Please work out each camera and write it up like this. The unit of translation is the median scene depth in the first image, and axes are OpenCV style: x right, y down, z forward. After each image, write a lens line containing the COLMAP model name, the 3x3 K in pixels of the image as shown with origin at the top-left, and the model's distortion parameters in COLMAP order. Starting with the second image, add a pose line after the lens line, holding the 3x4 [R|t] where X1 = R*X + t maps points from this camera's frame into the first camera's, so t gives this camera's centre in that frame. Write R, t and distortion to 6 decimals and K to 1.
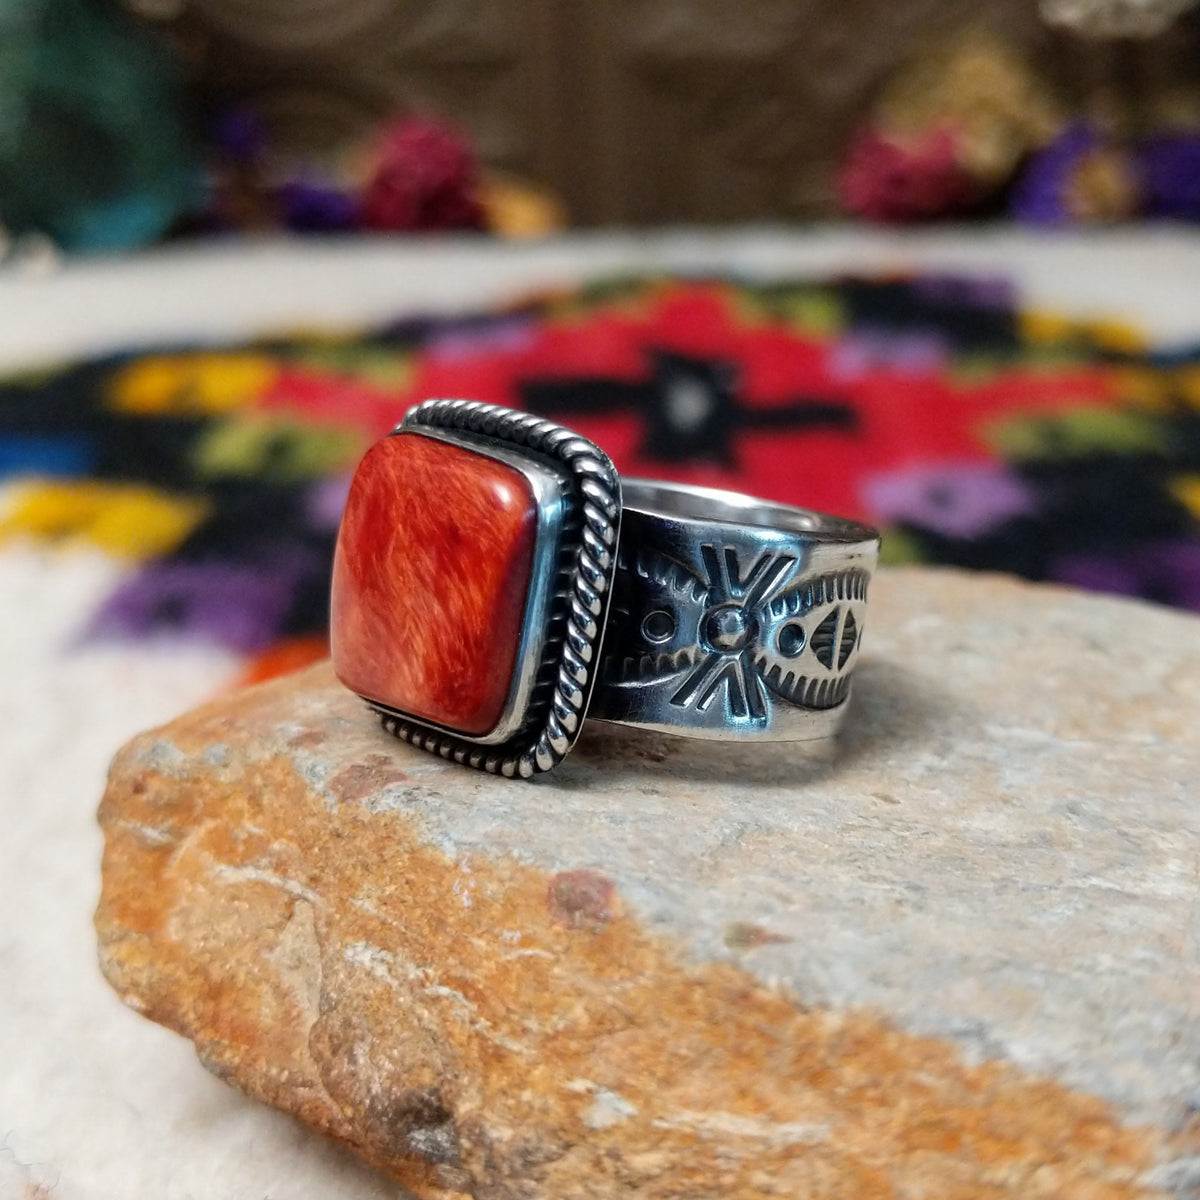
lens RADIAL K [[1958.5, 0, 601.9], [0, 1958.5, 572.6], [0, 0, 1]] dist [0.363535, -1.884990]
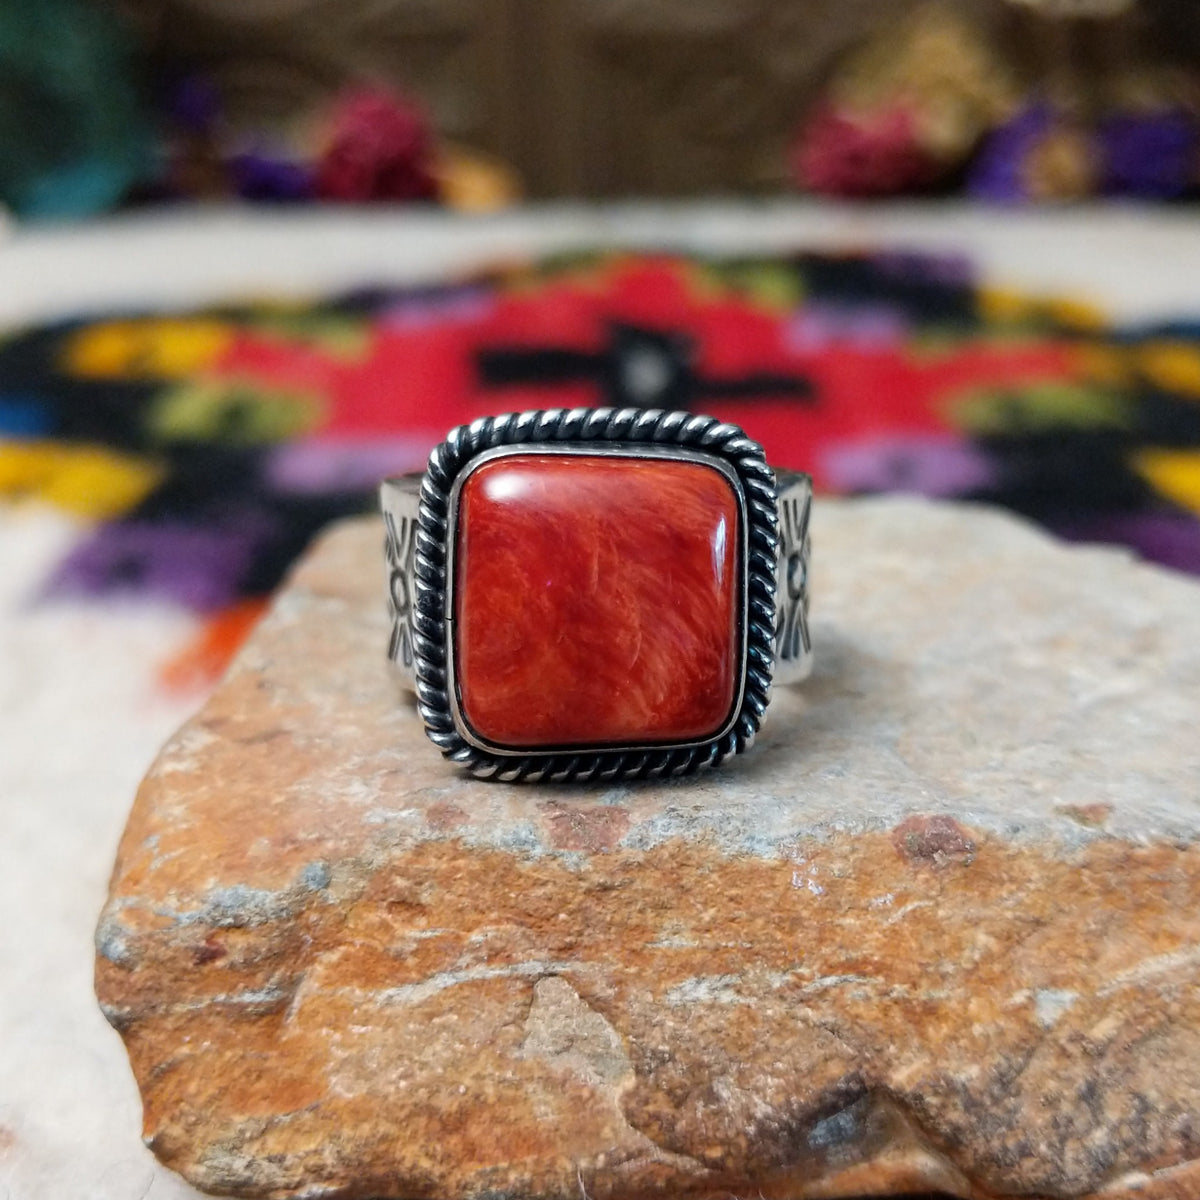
lens RADIAL K [[1958.5, 0, 601.9], [0, 1958.5, 572.6], [0, 0, 1]] dist [0.363535, -1.884990]
pose [[0.663273, -0.235736, 0.710280, -0.807795], [0.207621, 0.969800, 0.127989, -0.138690], [-0.719001, 0.062578, 0.692186, 0.373180]]
